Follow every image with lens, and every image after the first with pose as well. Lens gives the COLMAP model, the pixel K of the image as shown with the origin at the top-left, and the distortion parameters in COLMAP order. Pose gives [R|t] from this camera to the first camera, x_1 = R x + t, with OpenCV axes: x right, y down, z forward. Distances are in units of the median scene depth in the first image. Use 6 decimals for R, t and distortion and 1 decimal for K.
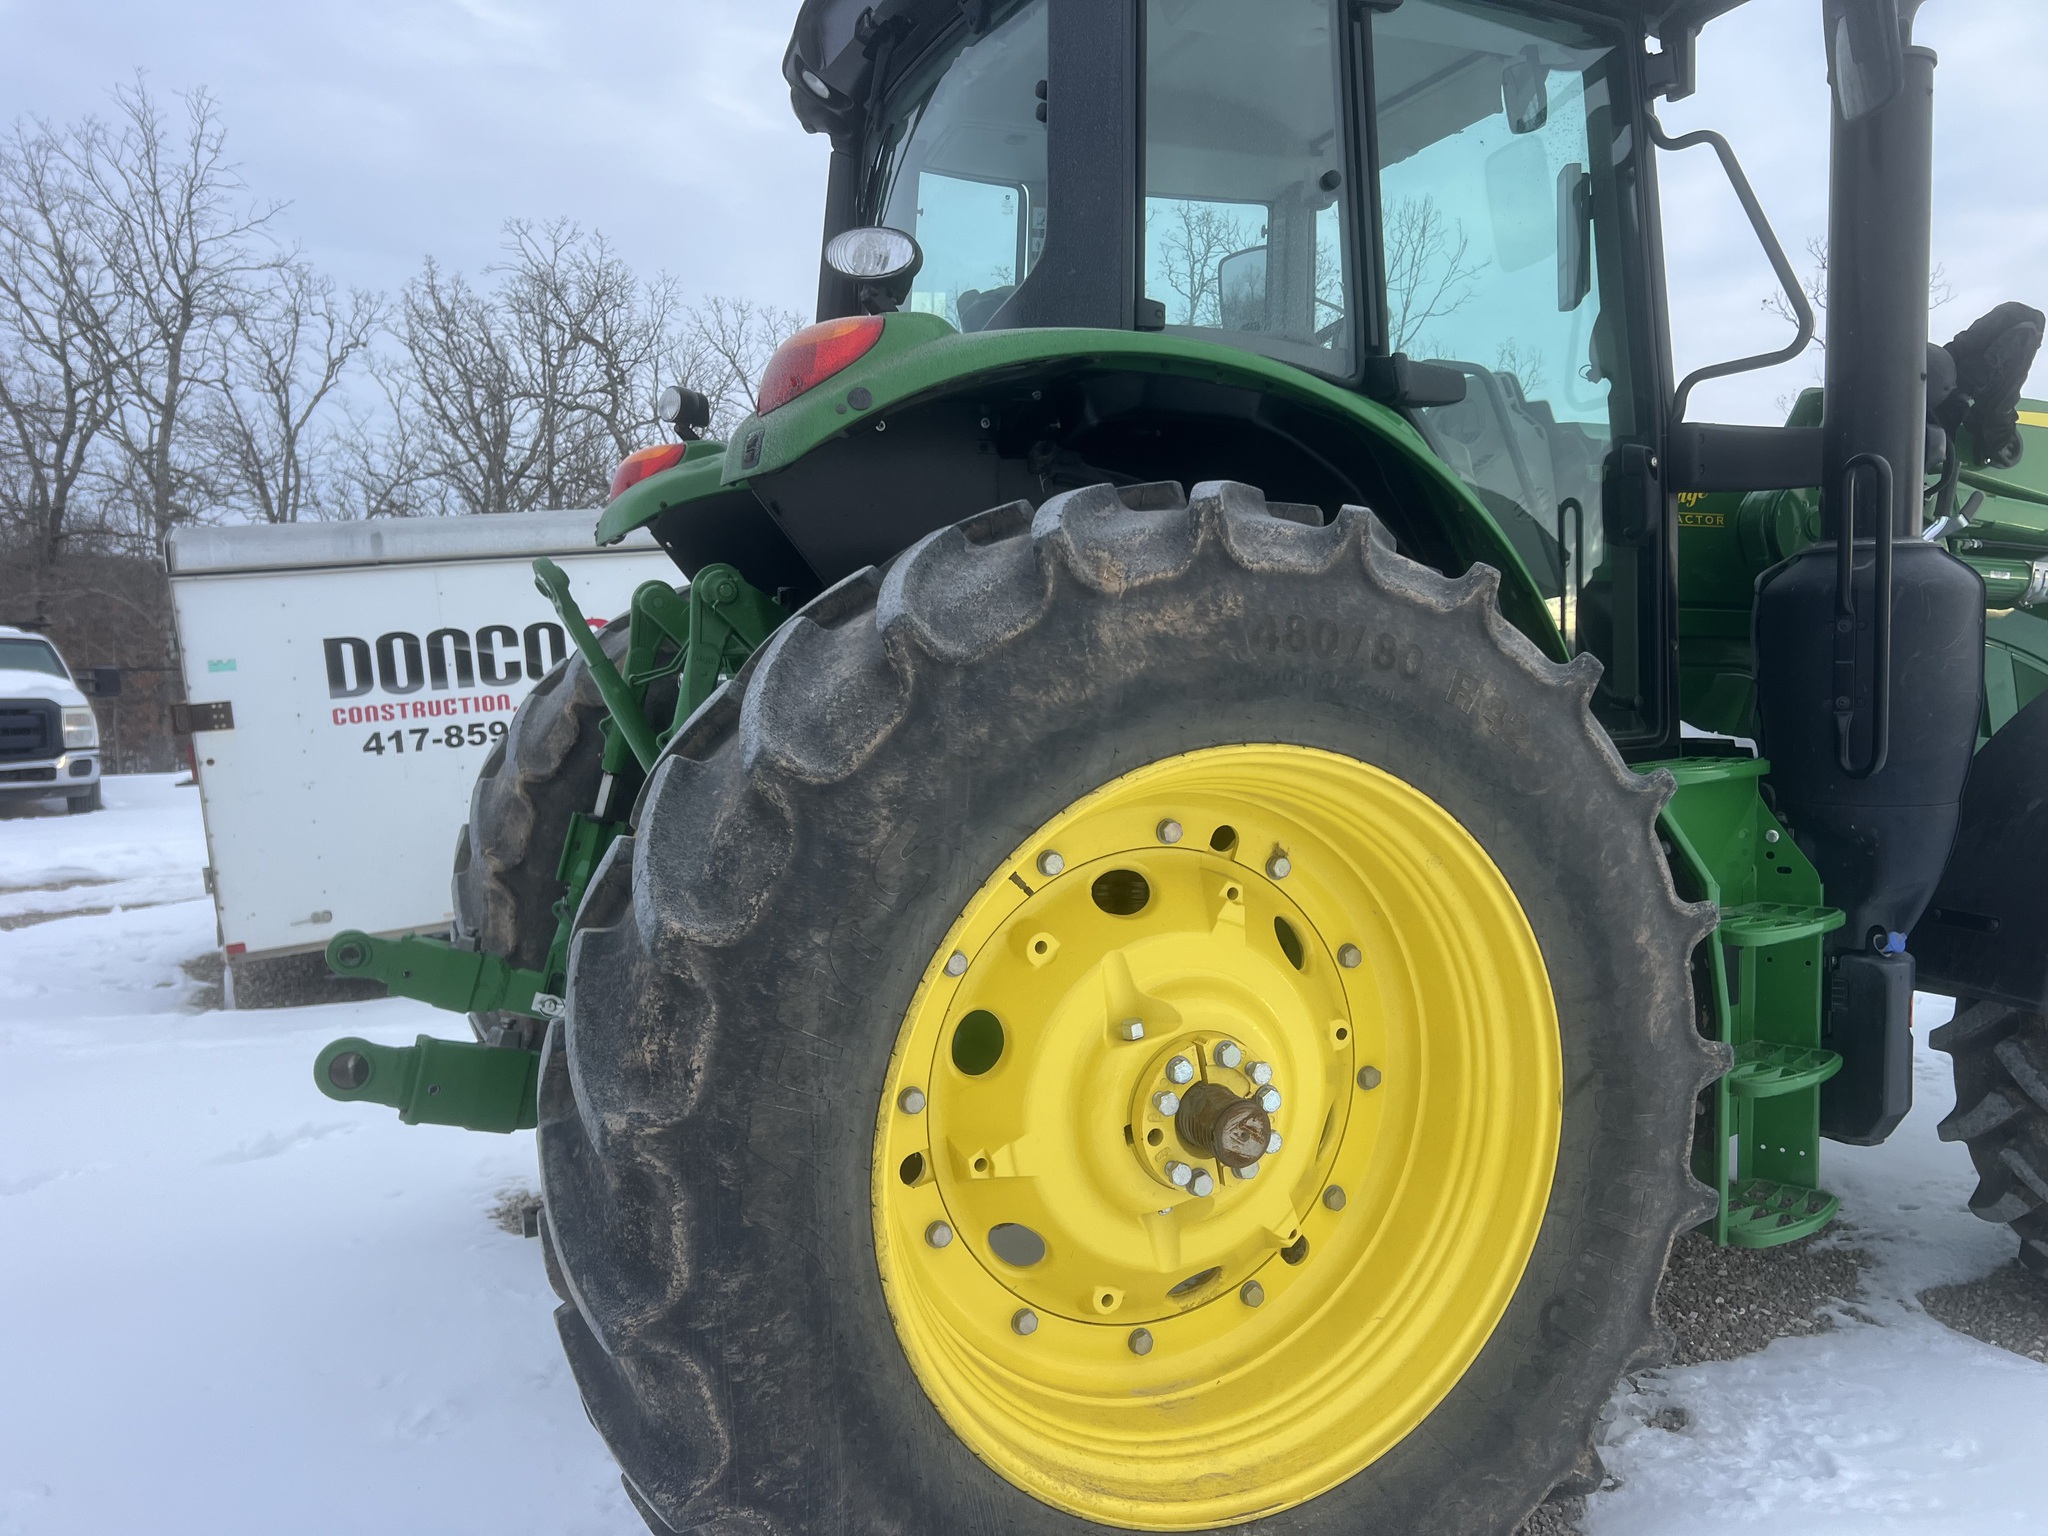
lens RADIAL K [[1574.6, 0, 1015.9], [0, 1574.6, 784.7], [0, 0, 1]] dist [0.072332, -0.091657]
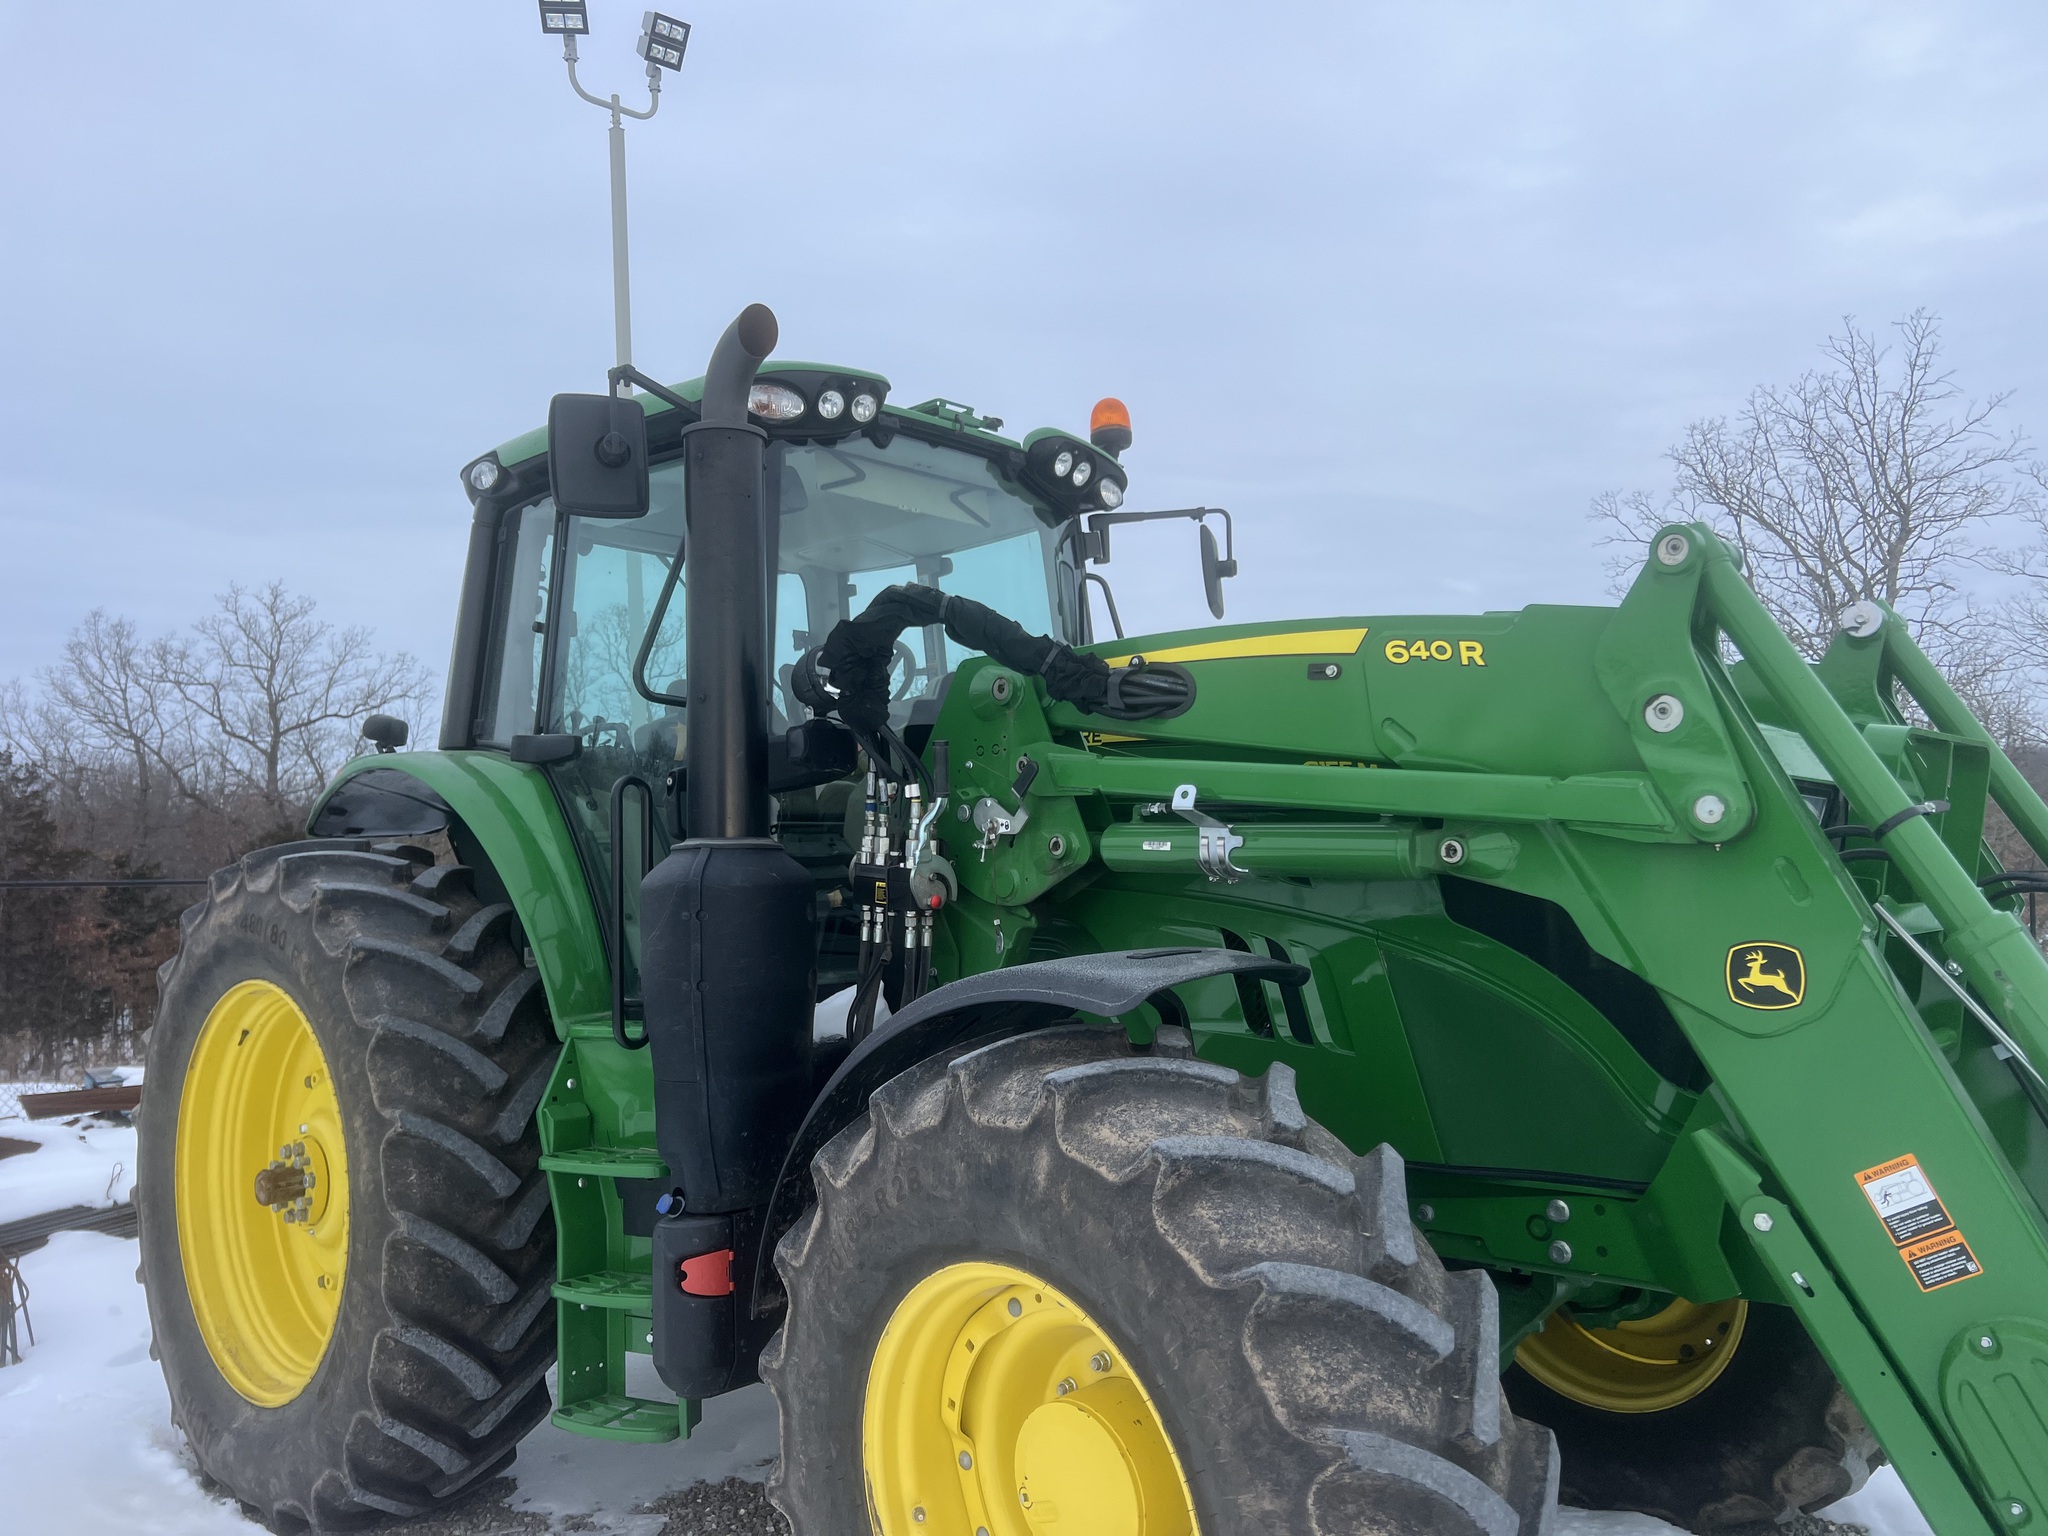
lens RADIAL K [[1587.6, 0, 1036.3], [0, 1587.6, 780.1], [0, 0, 1]] dist [0.111987, -0.174602]
pose [[0.397653, -0.051602, -0.916084, 2.020072], [-0.058988, 0.994914, -0.081648, -0.140919], [0.915638, 0.086505, 0.392587, 0.925789]]
